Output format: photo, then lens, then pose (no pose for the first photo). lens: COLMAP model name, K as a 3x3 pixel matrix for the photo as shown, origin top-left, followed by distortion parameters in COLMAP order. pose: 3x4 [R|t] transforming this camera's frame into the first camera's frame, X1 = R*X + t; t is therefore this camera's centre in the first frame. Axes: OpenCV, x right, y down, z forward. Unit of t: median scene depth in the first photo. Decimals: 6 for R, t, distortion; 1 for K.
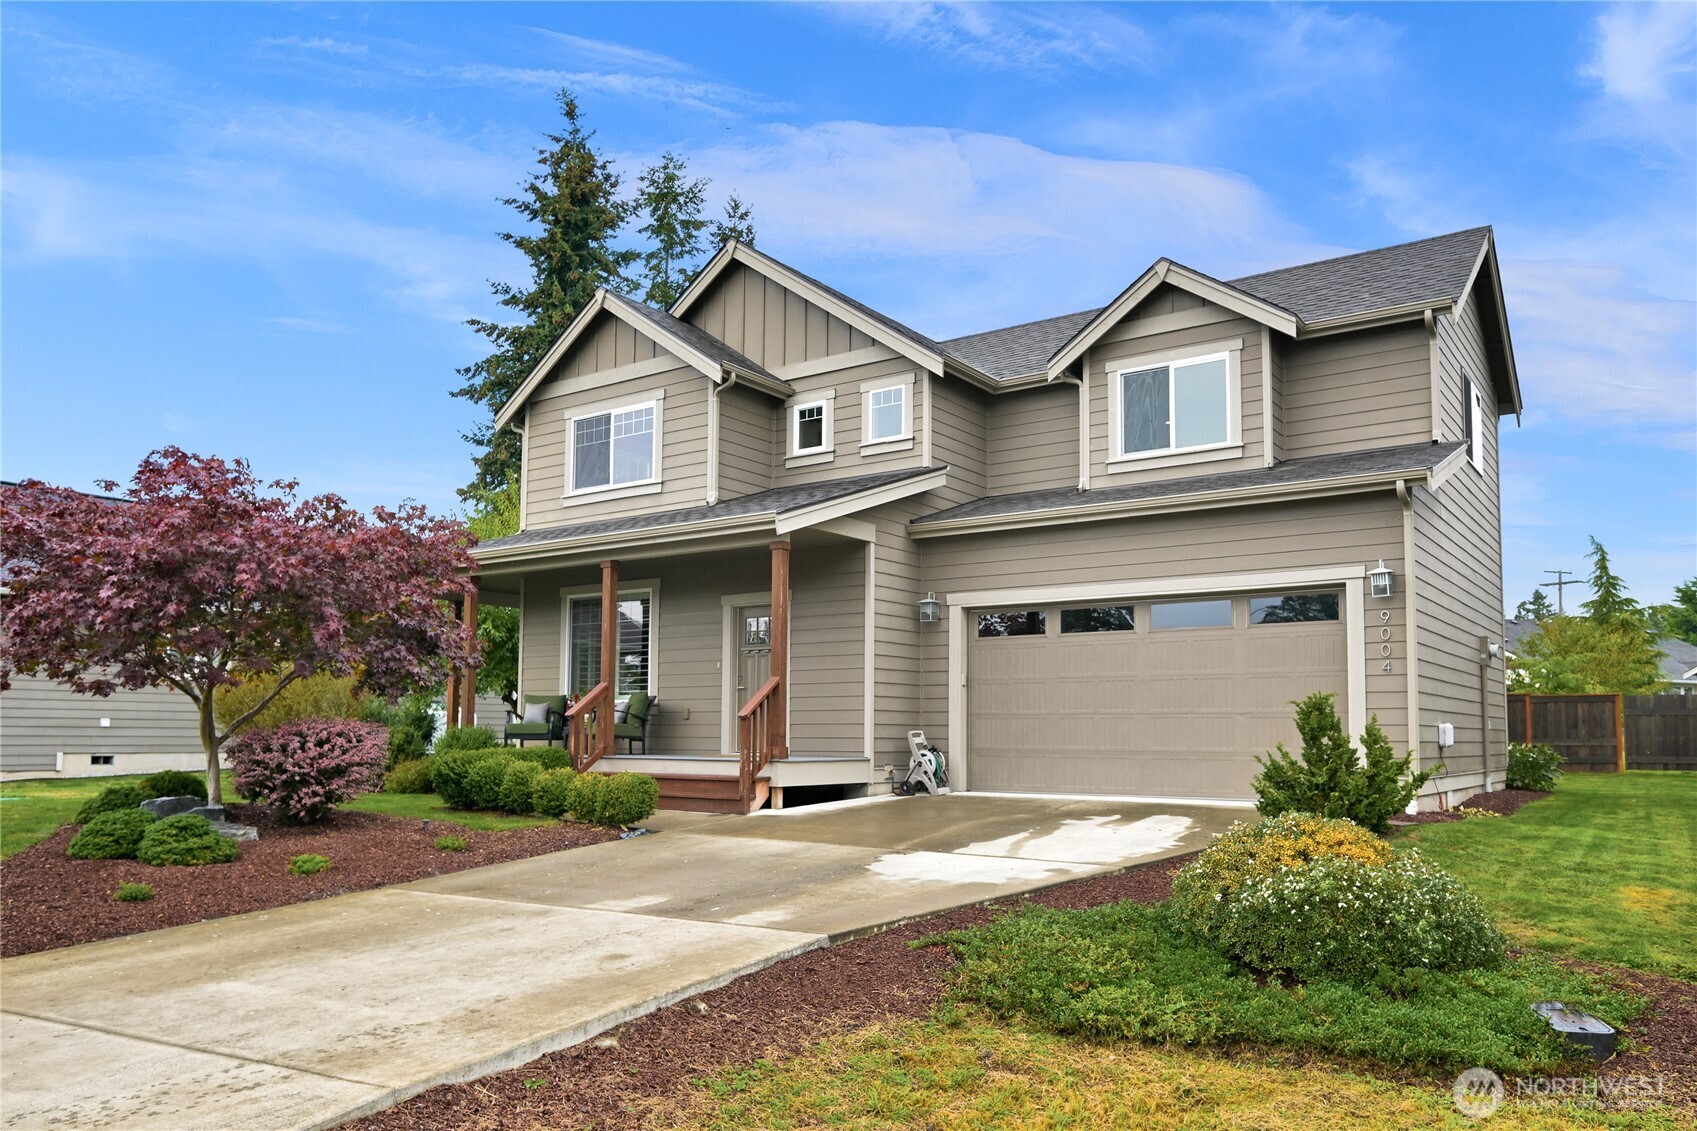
lens RADIAL K [[1191.5, 0, 850.3], [0, 1191.5, 676.7], [0, 0, 1]] dist [-0.004994, -0.000903]
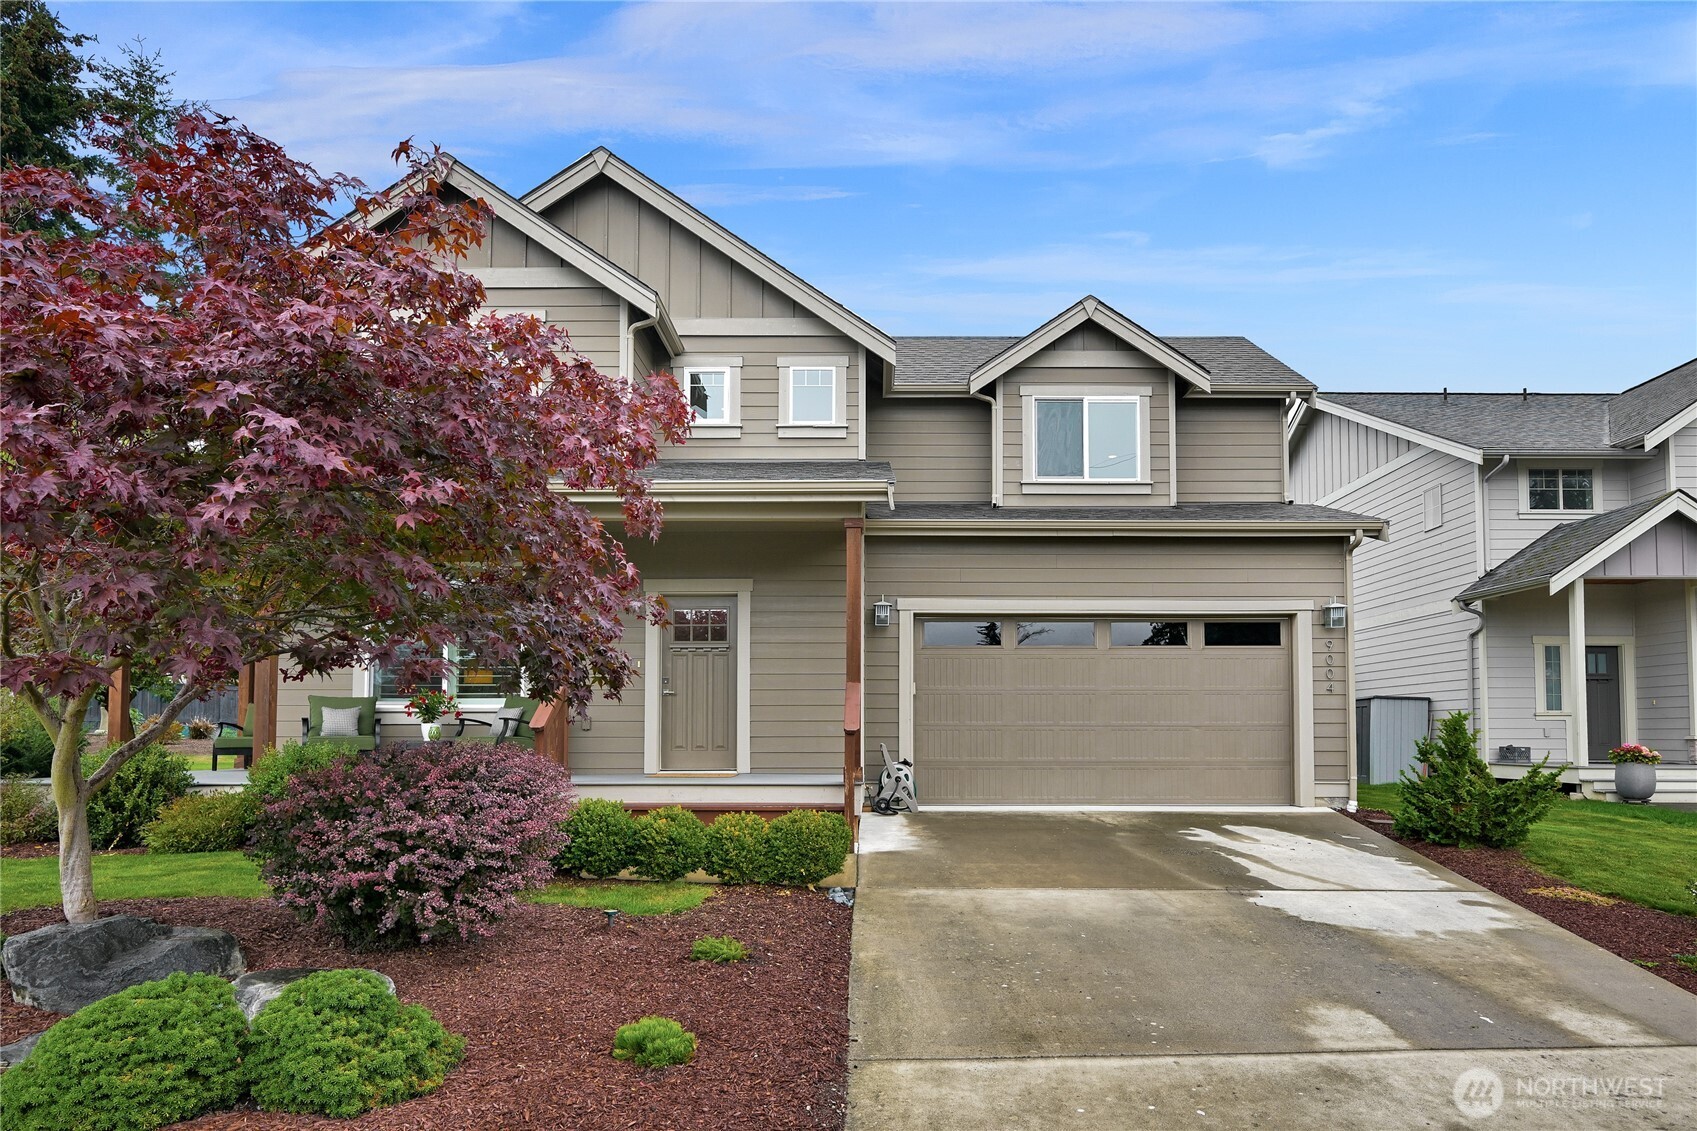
lens RADIAL K [[972.4, 0, 852.3], [0, 972.4, 700.6], [0, 0, 1]] dist [0.002072, -0.001235]
pose [[0.820634, 0.015233, 0.571251, -0.396082], [-0.024293, 0.999671, 0.008241, 0.006701], [-0.570937, -0.020641, 0.820734, 0.395893]]
